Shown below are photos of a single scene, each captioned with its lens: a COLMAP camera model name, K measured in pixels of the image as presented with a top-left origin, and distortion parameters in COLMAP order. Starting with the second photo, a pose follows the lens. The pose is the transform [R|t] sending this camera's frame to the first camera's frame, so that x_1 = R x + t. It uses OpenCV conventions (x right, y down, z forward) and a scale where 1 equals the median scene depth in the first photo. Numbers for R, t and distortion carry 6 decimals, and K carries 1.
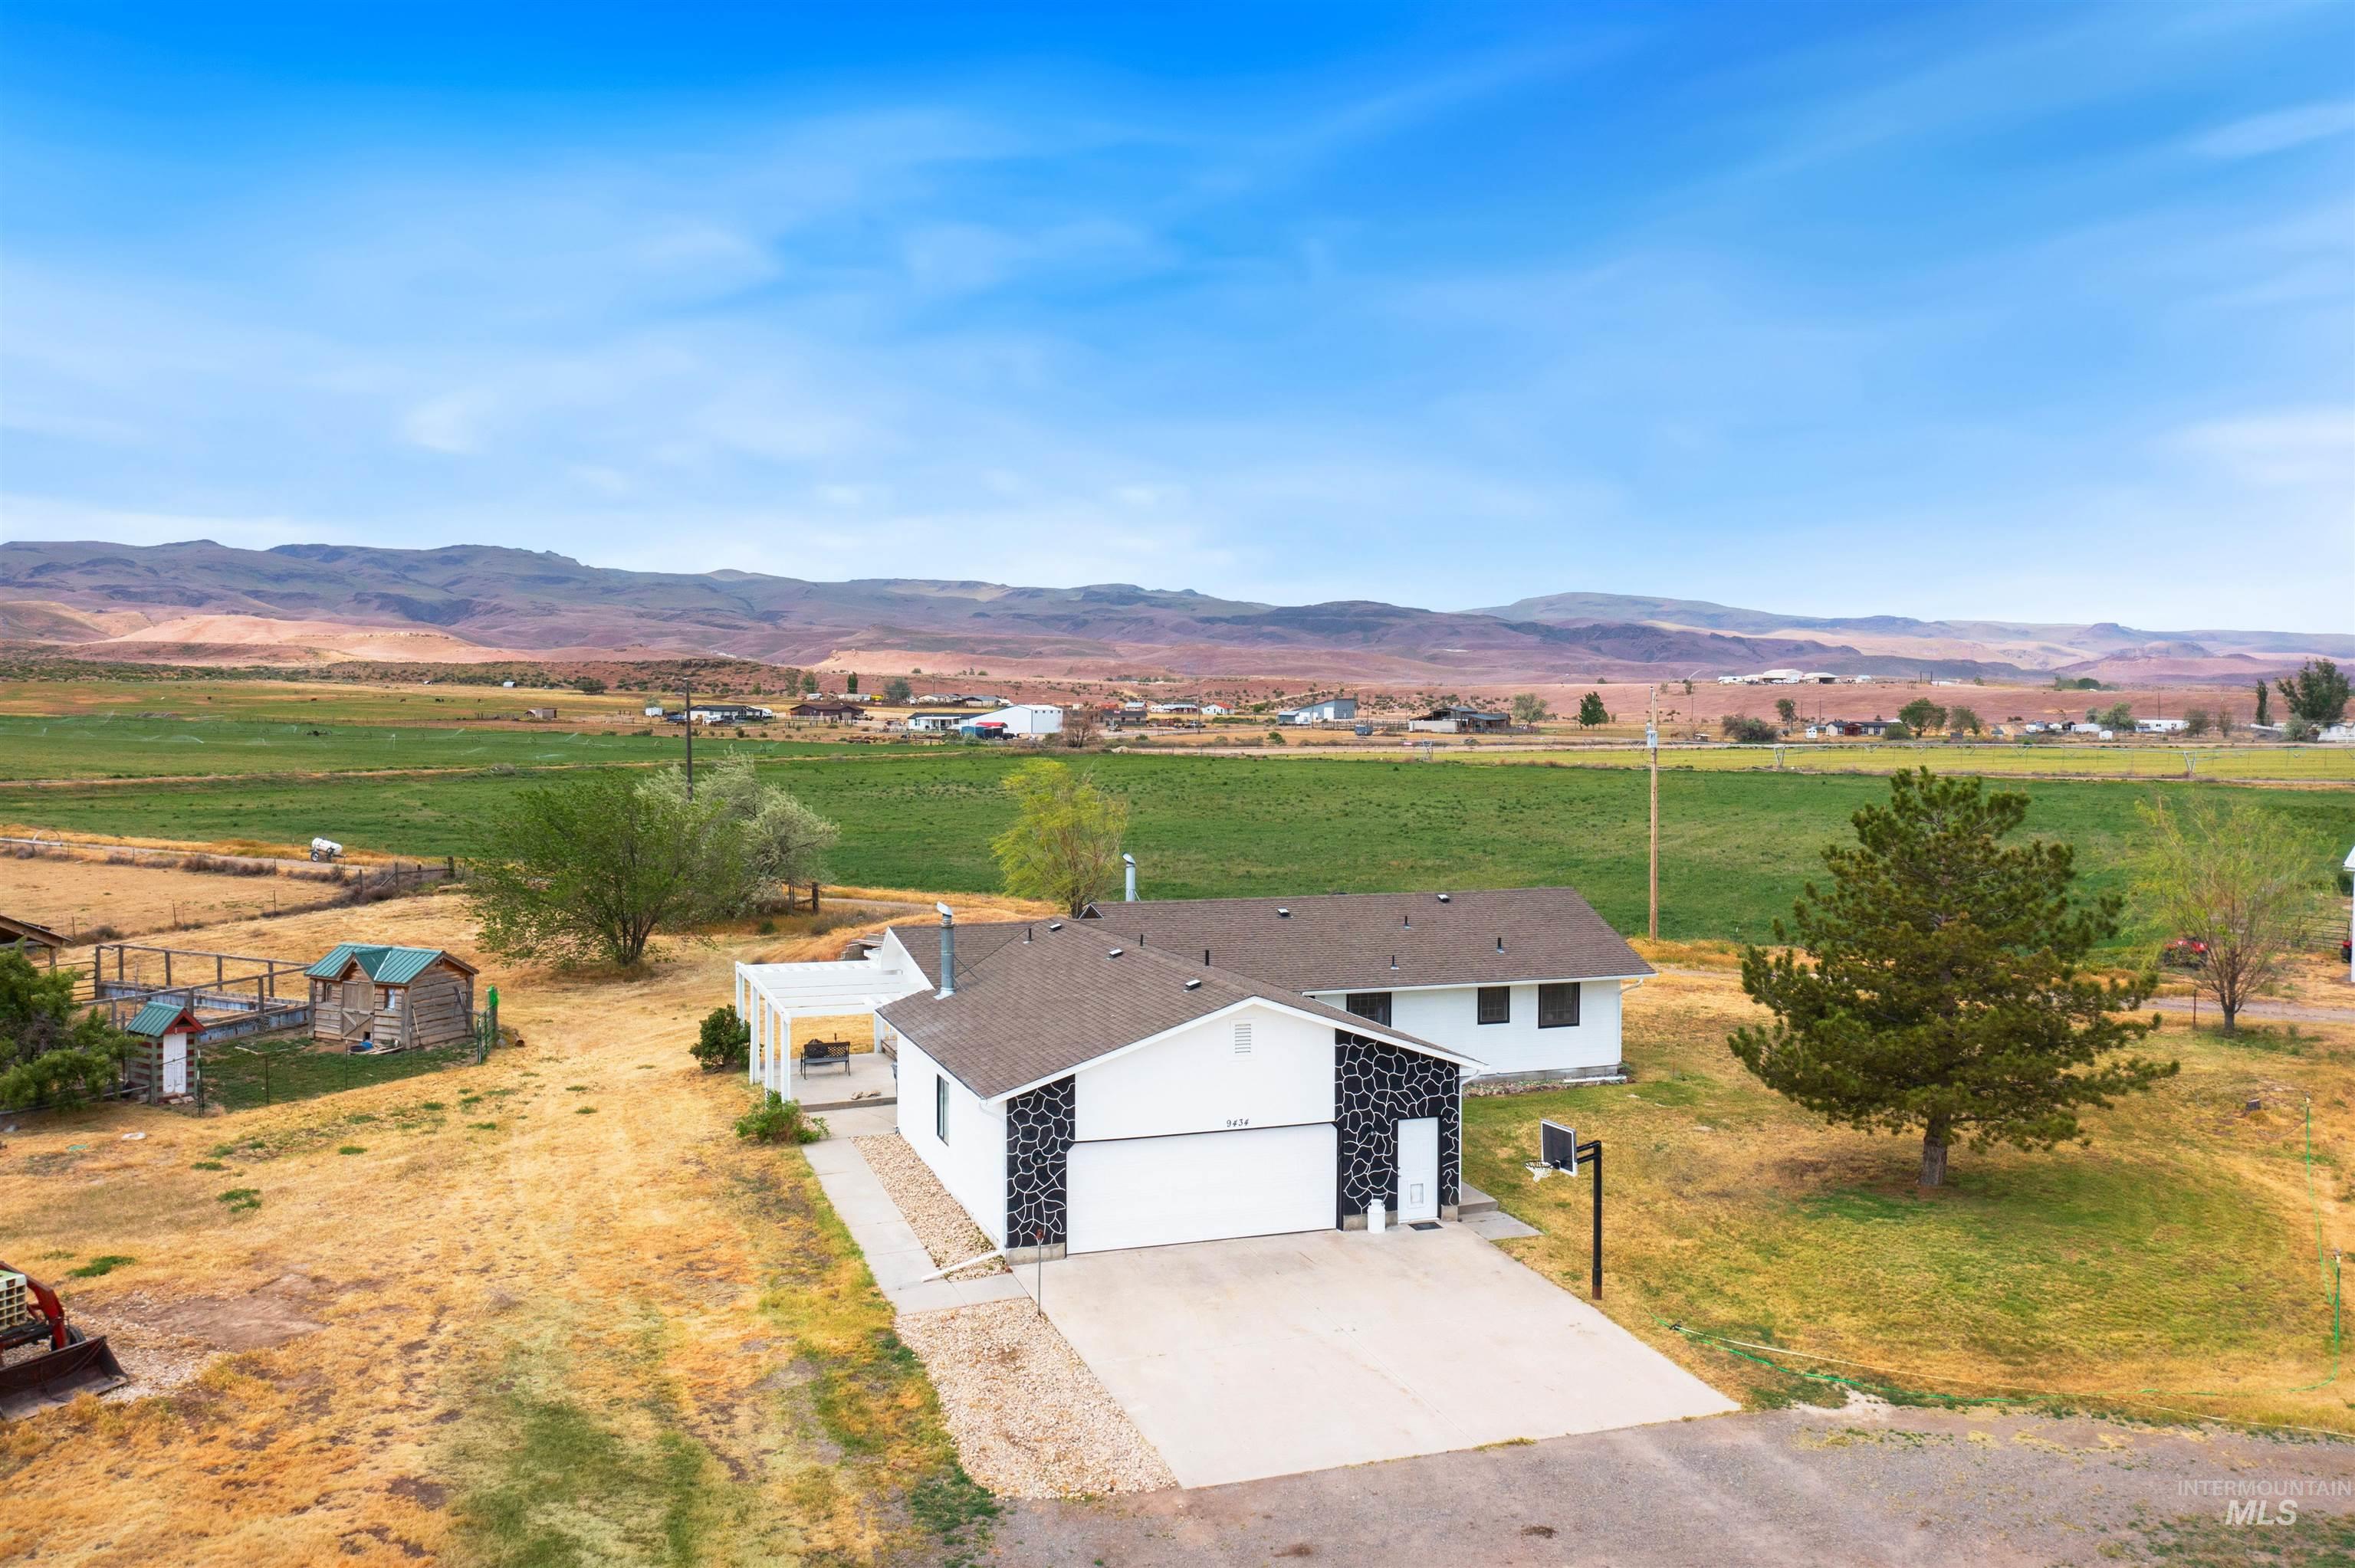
lens RADIAL K [[1852.2, 0, 1189.6], [0, 1852.2, 762.2], [0, 0, 1]] dist [-0.026277, 0.004943]
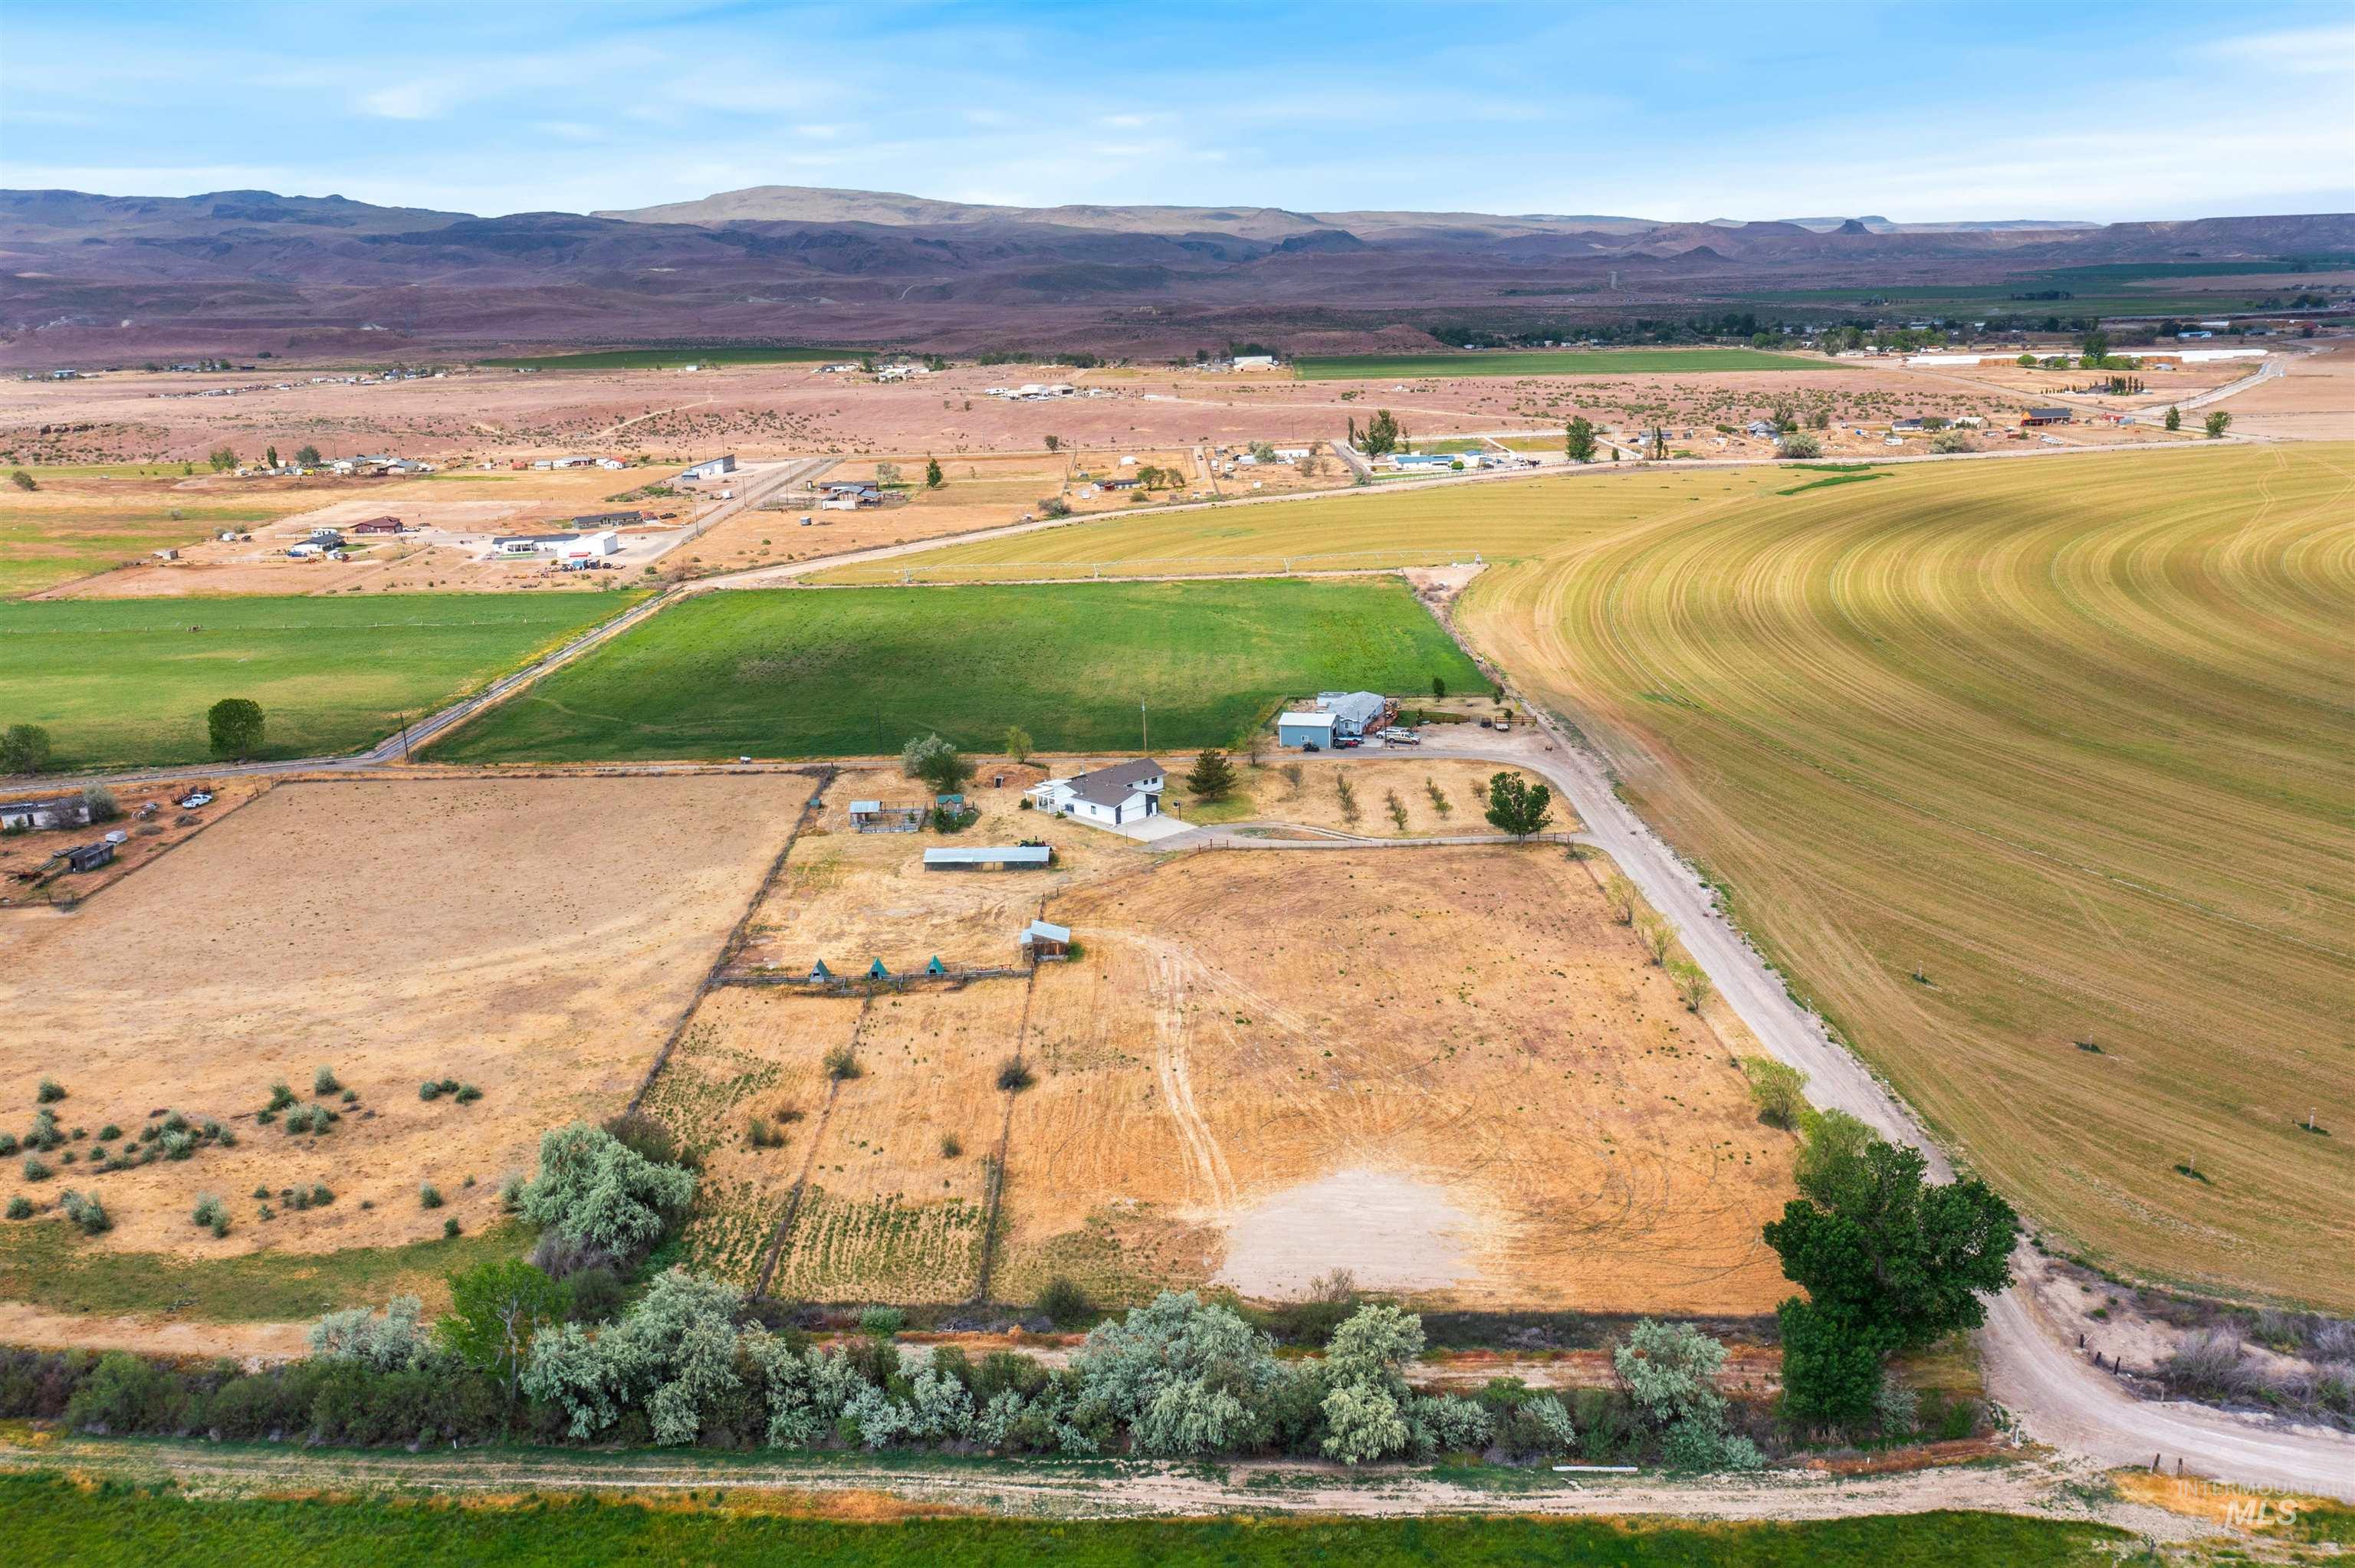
lens RADIAL K [[1949.6, 0, 1177.1], [0, 1949.6, 645.0], [0, 0, 1]] dist [-0.029347, 0.006538]
pose [[0.915814, -0.109650, 0.386344, -2.057443], [0.051030, 0.985980, 0.158871, -1.259482], [-0.398348, -0.125781, 0.908569, -4.594713]]
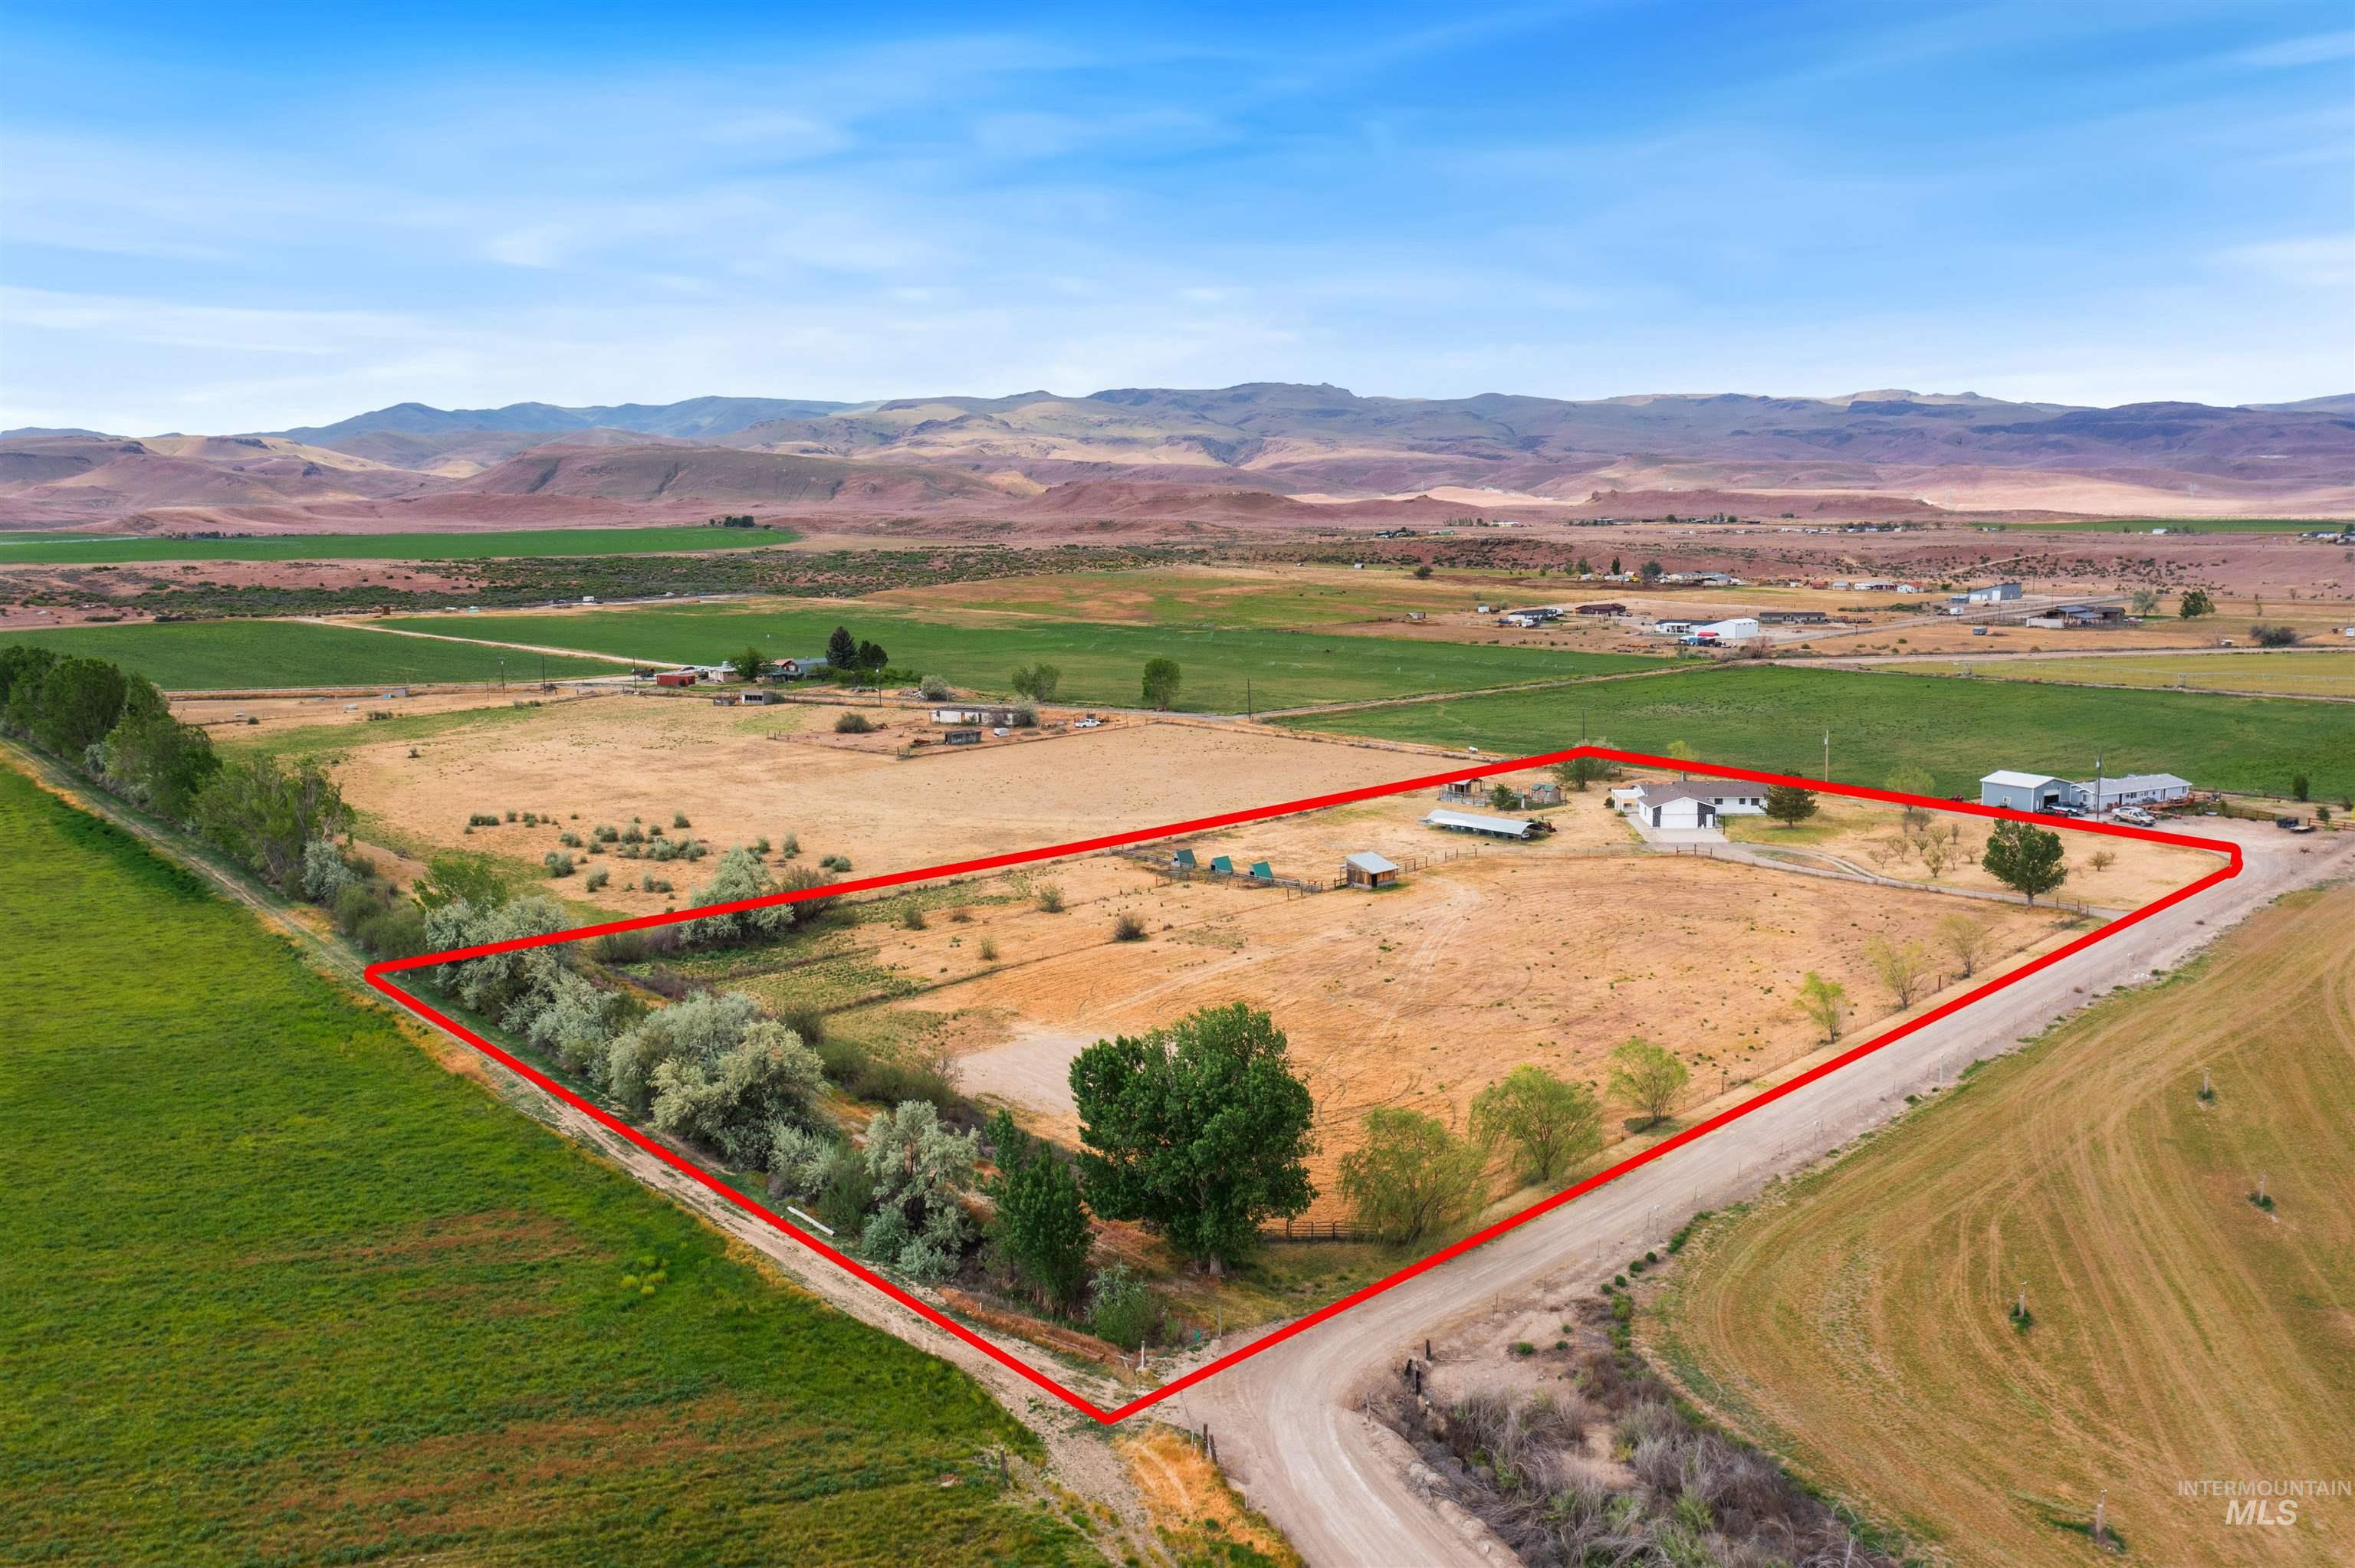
lens RADIAL K [[1859.4, 0, 1181.5], [0, 1859.4, 643.2], [0, 0, 1]] dist [-0.029916, 0.012500]
pose [[0.918405, 0.005438, -0.395605, 0.767066], [0.009546, 0.999310, 0.035896, -0.536884], [0.395528, -0.036744, 0.917719, -4.564254]]
